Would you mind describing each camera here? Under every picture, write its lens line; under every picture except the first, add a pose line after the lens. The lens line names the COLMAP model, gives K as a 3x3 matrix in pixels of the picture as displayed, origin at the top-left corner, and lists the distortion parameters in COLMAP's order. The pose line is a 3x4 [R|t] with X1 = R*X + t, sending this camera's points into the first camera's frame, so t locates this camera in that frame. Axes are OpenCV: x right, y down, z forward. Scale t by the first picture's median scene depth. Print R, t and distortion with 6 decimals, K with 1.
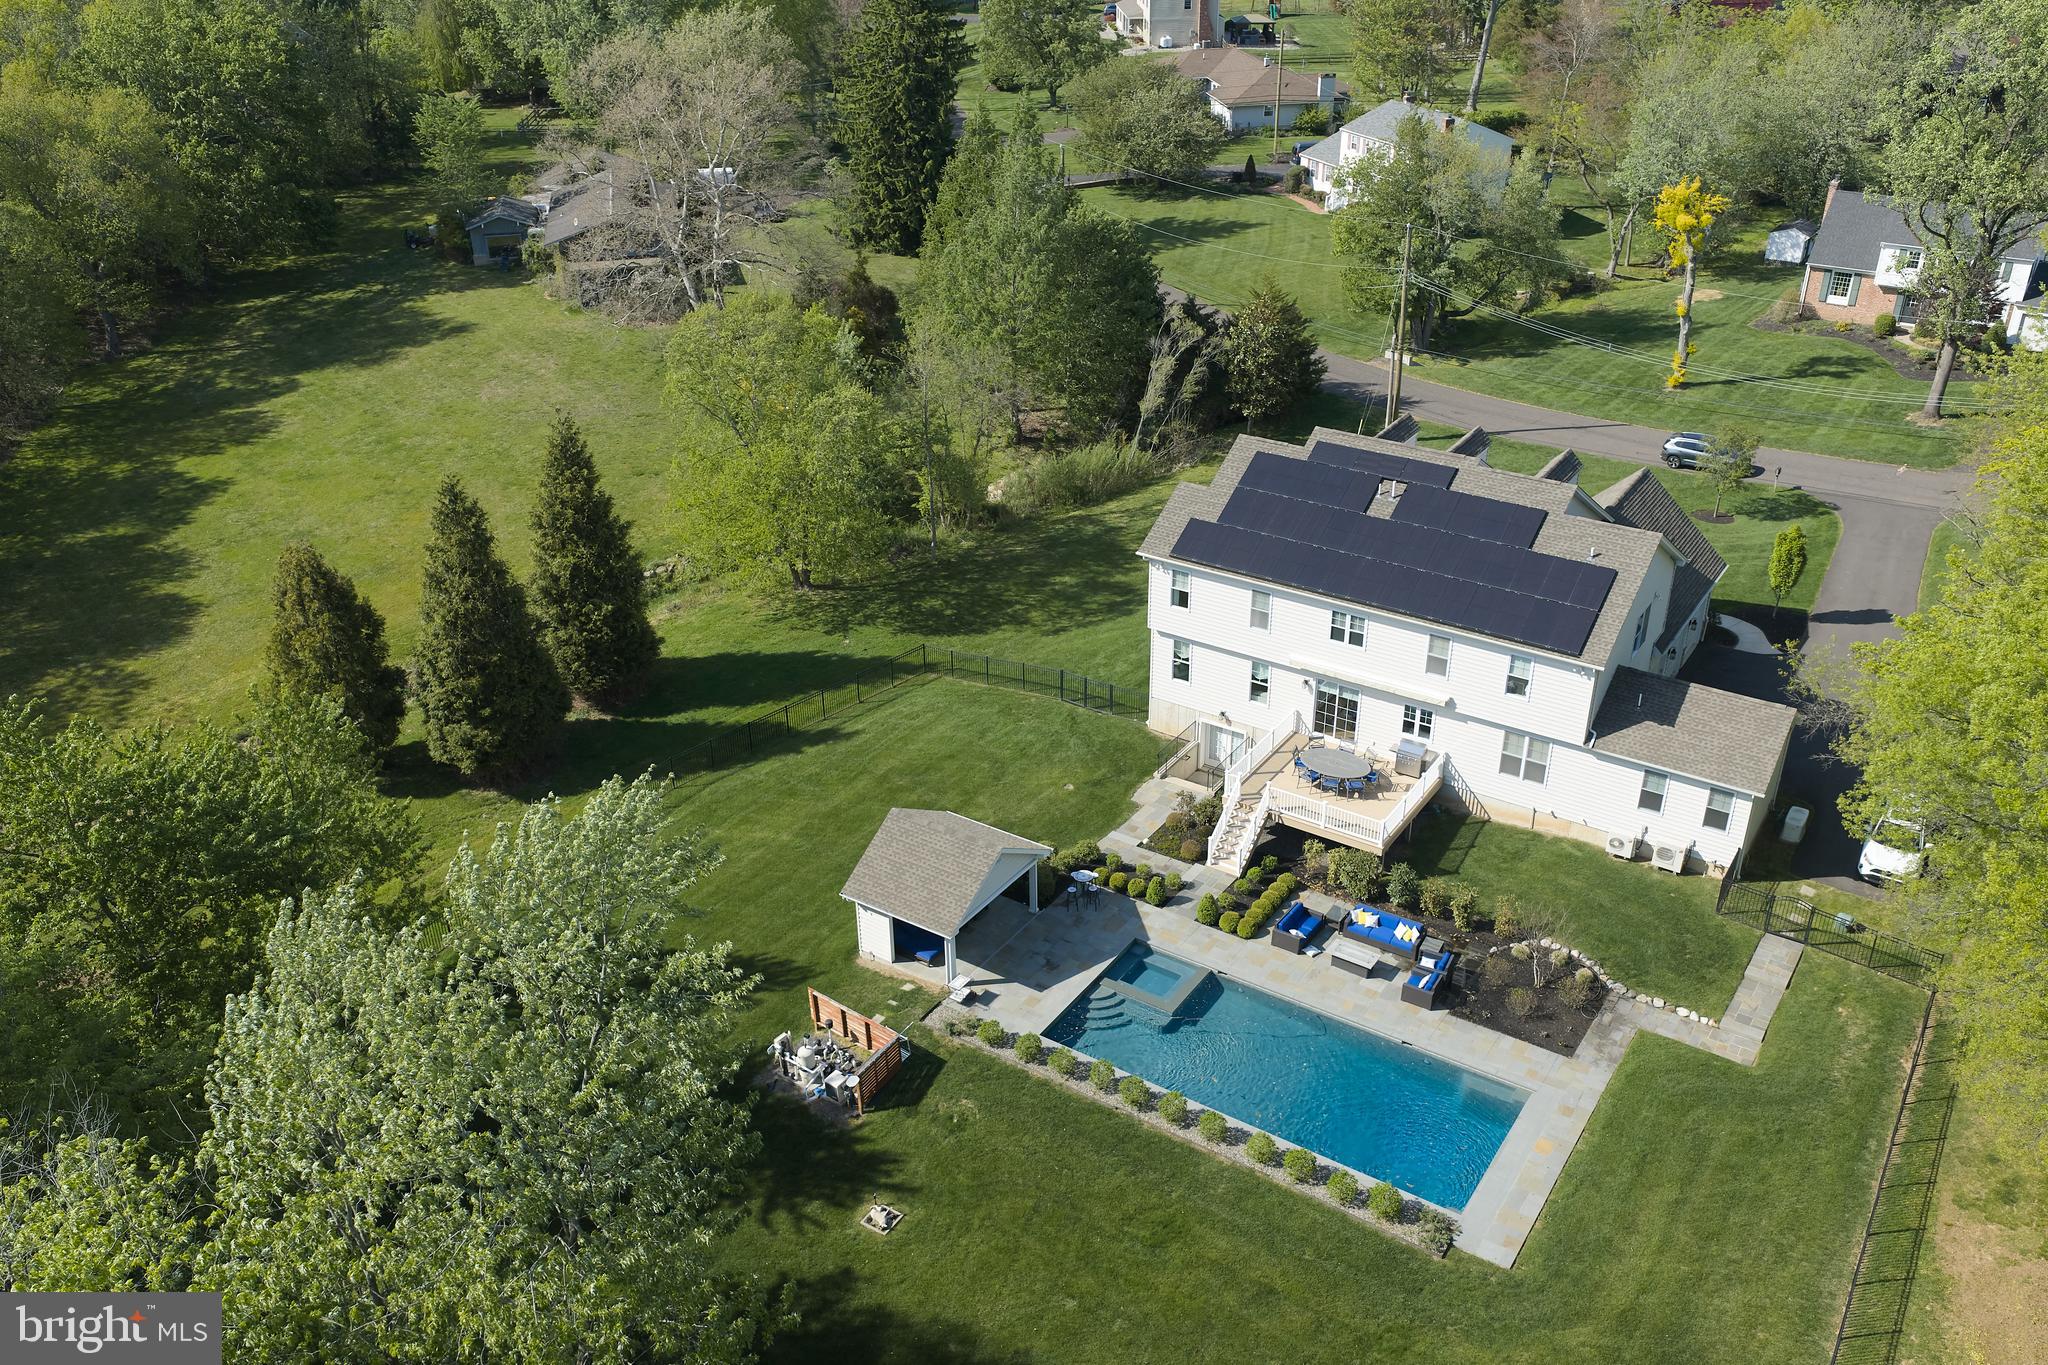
lens RADIAL K [[1661.5, 0, 1018.8], [0, 1661.5, 693.3], [0, 0, 1]] dist [-0.004901, 0.003347]
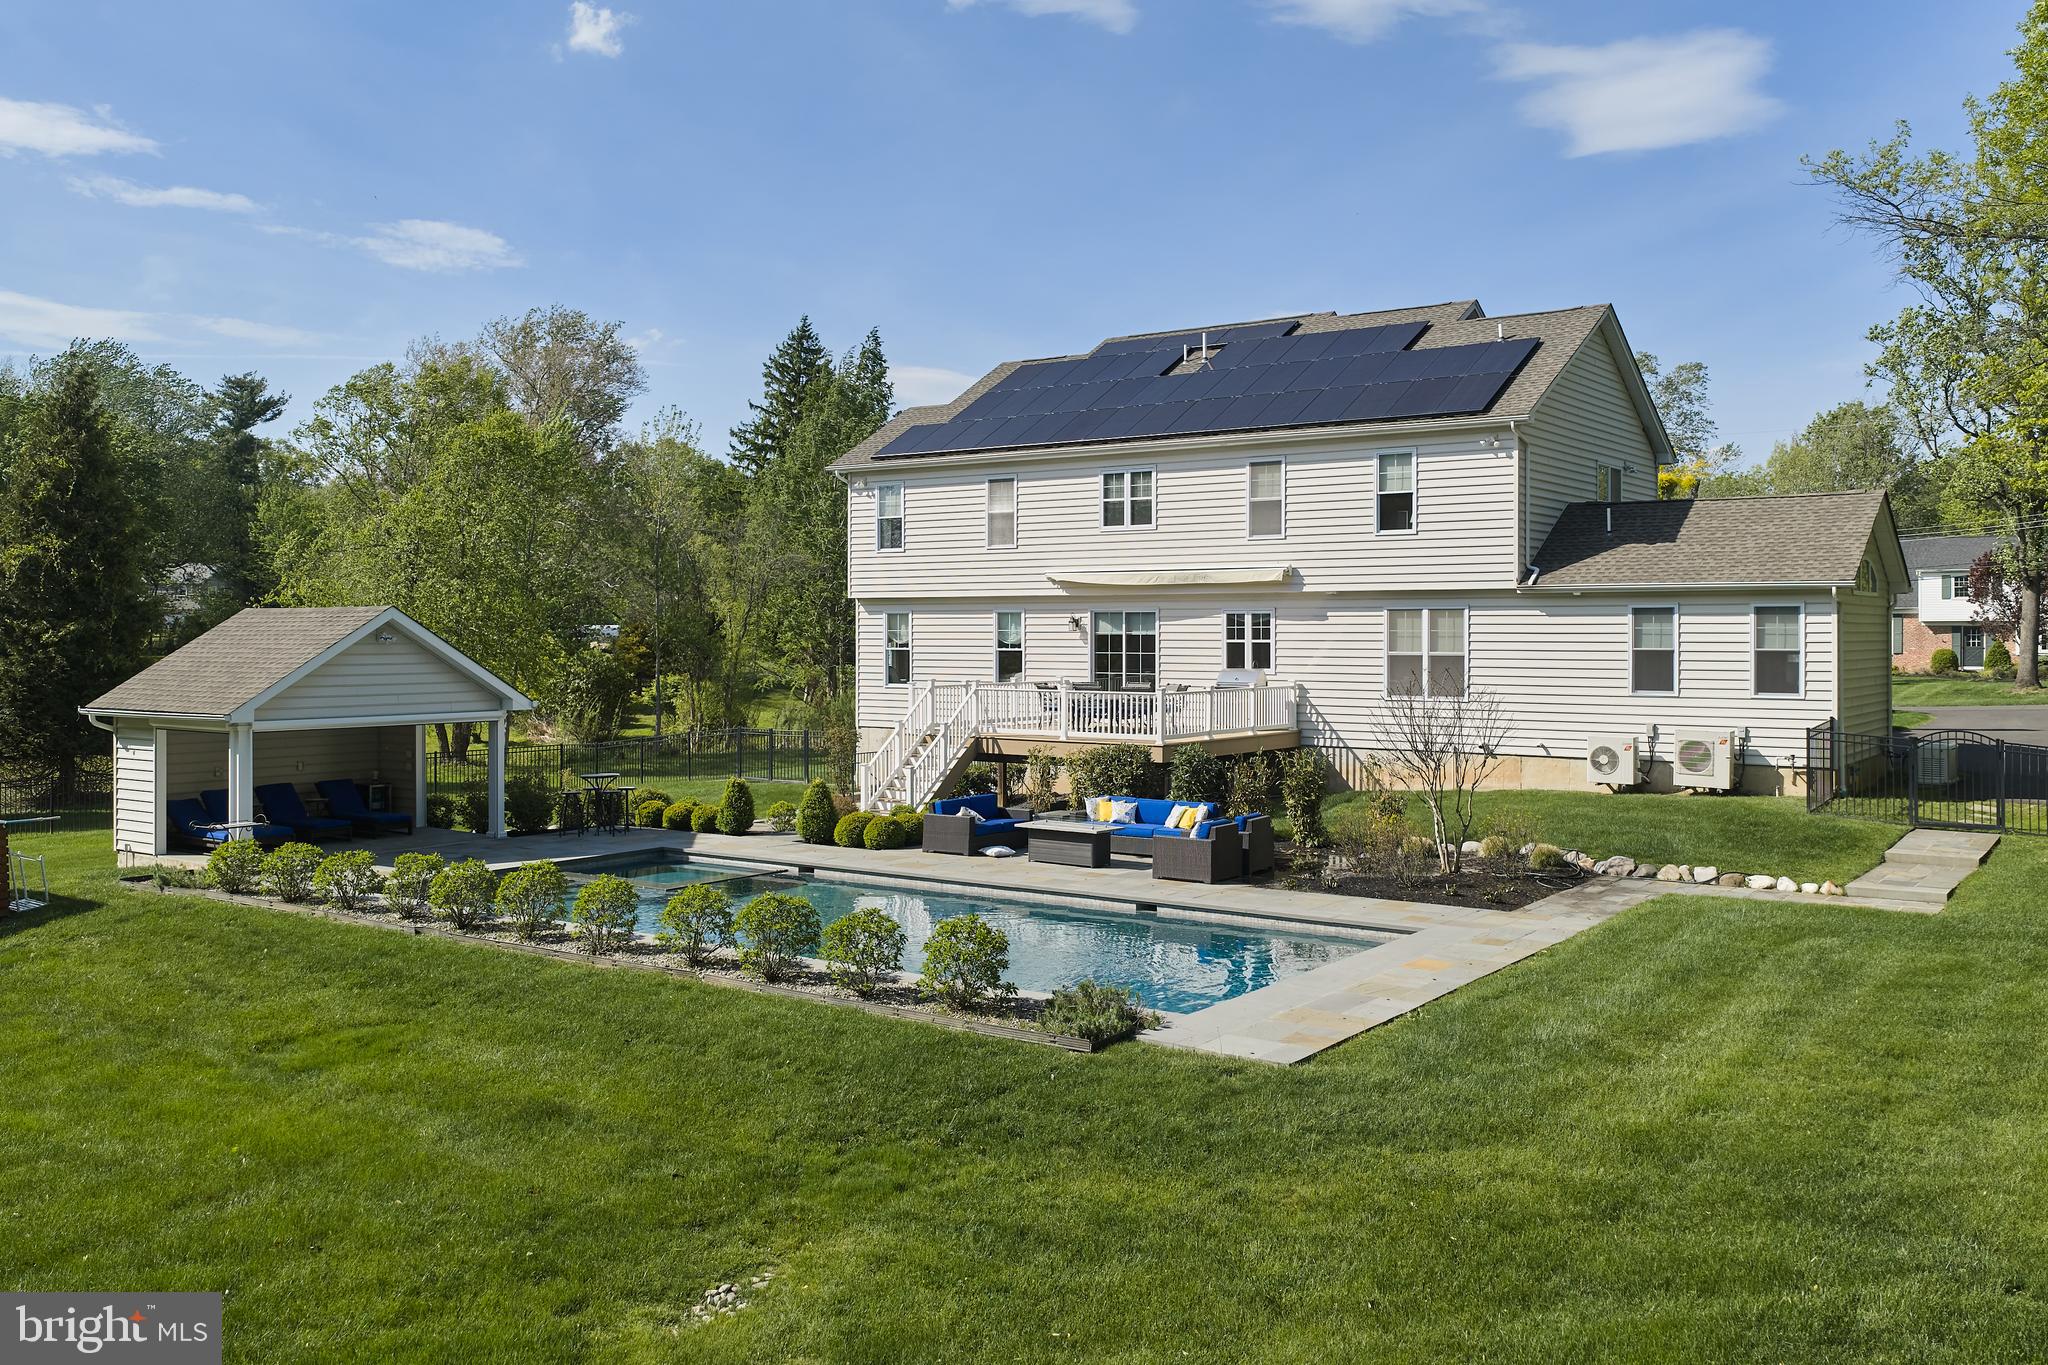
lens RADIAL K [[1689.4, 0, 1024.0], [0, 1689.4, 682.5], [0, 0, 1]] dist [0.012461, 0.004461]
pose [[0.999536, 0.011679, -0.028123, 0.187928], [-0.023103, 0.892486, -0.450482, 0.321914], [0.019838, 0.450923, 0.892342, 0.497134]]
